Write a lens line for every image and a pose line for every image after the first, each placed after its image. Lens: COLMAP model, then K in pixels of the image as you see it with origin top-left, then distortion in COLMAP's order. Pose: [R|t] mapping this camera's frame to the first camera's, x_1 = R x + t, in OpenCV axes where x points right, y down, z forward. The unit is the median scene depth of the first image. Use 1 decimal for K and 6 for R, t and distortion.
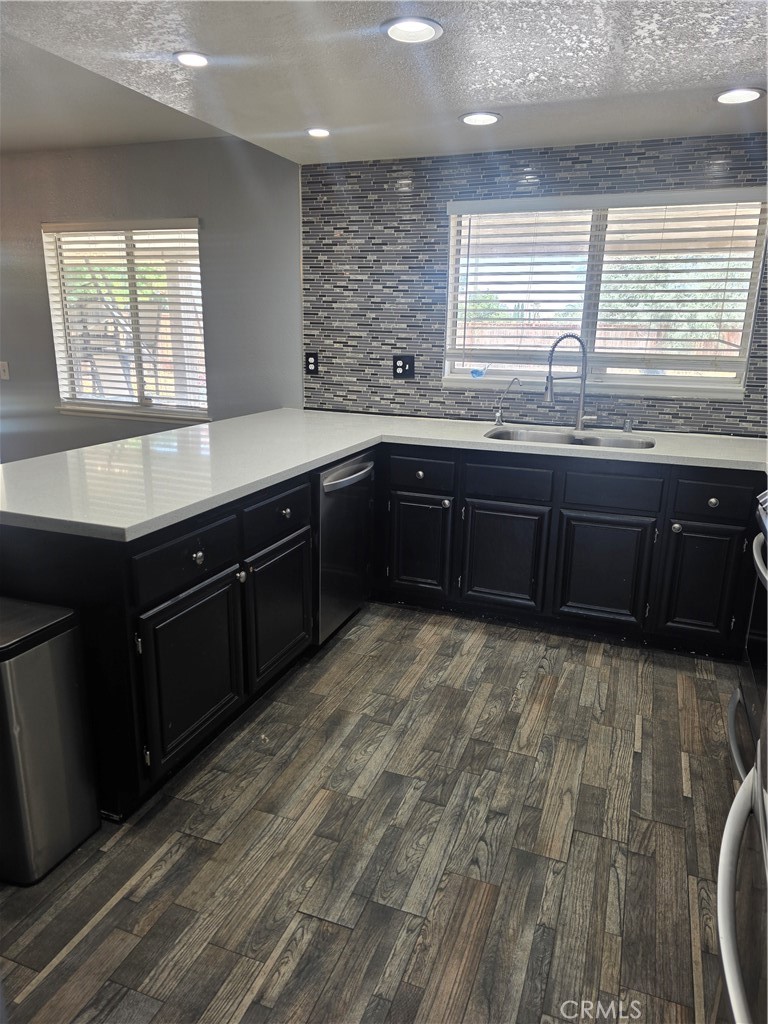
lens RADIAL K [[688.5, 0, 409.7], [0, 688.5, 510.3], [0, 0, 1]] dist [0.013560, 0.003177]
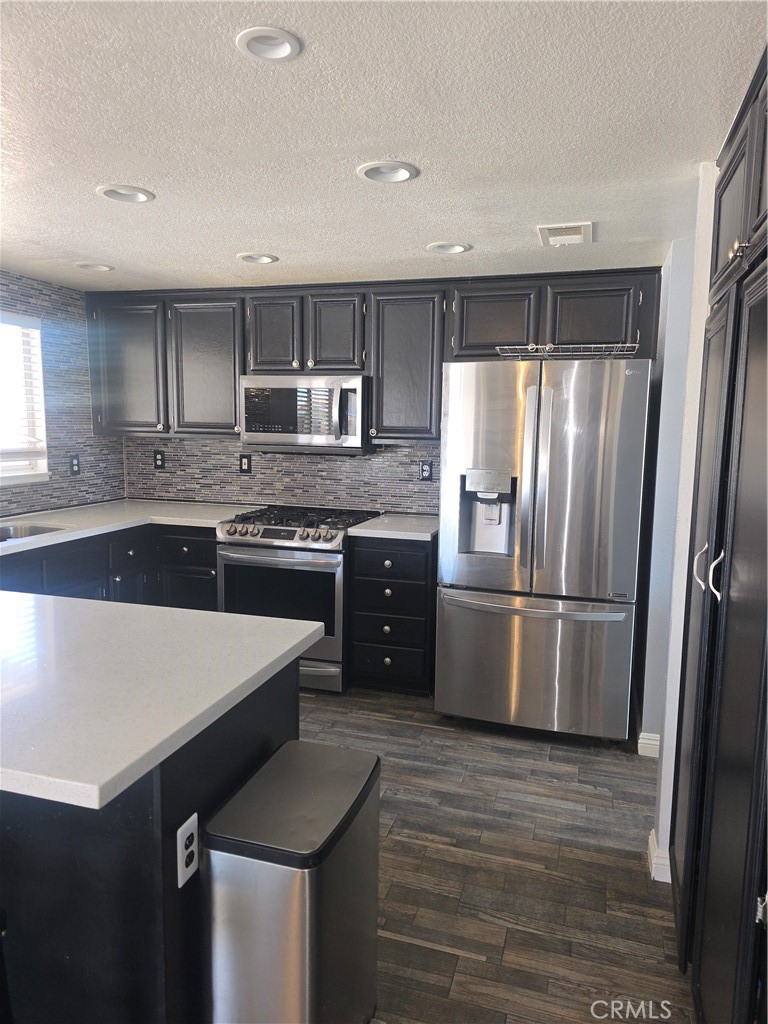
lens RADIAL K [[711.8, 0, 349.3], [0, 711.8, 513.7], [0, 0, 1]] dist [0.047651, -0.001777]
pose [[-0.019278, -0.144997, 0.989244, -0.802037], [0.250696, 0.957119, 0.145174, -0.153042], [-0.967874, 0.250798, 0.017899, 0.461401]]
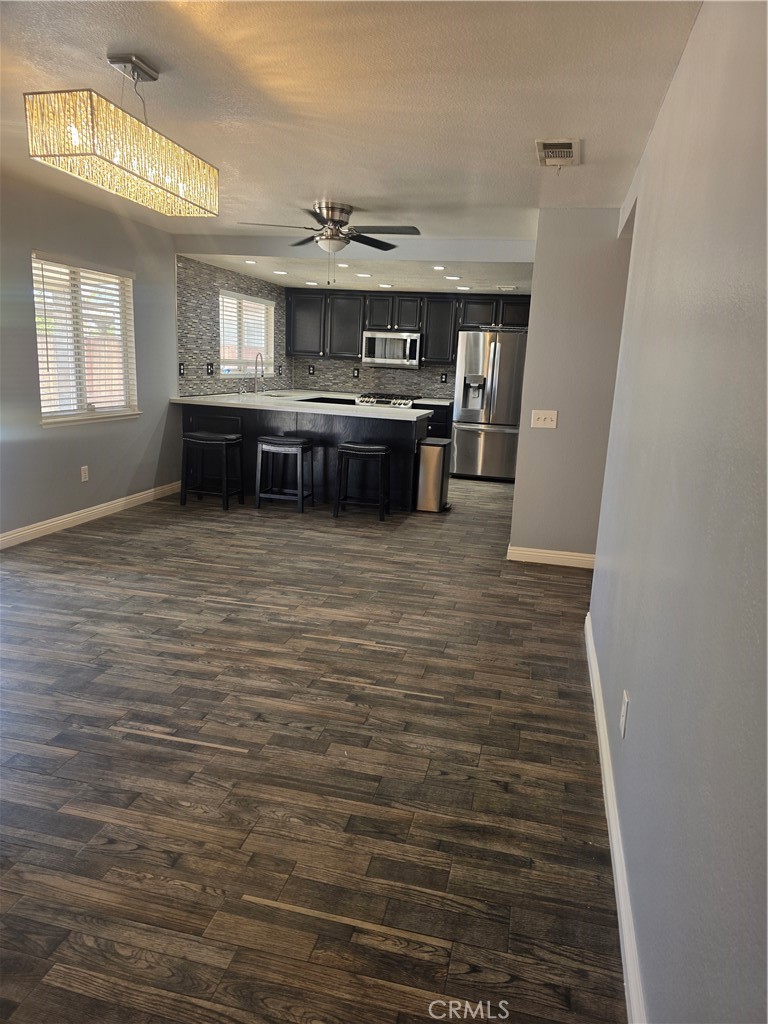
lens RADIAL K [[684.4, 0, 381.6], [0, 684.4, 517.5], [0, 0, 1]] dist [0.005892, -0.002440]
pose [[-0.113812, -0.244675, 0.962902, -2.431291], [0.212949, 0.940667, 0.264194, -0.269760], [-0.970412, 0.235118, -0.054956, 0.902242]]
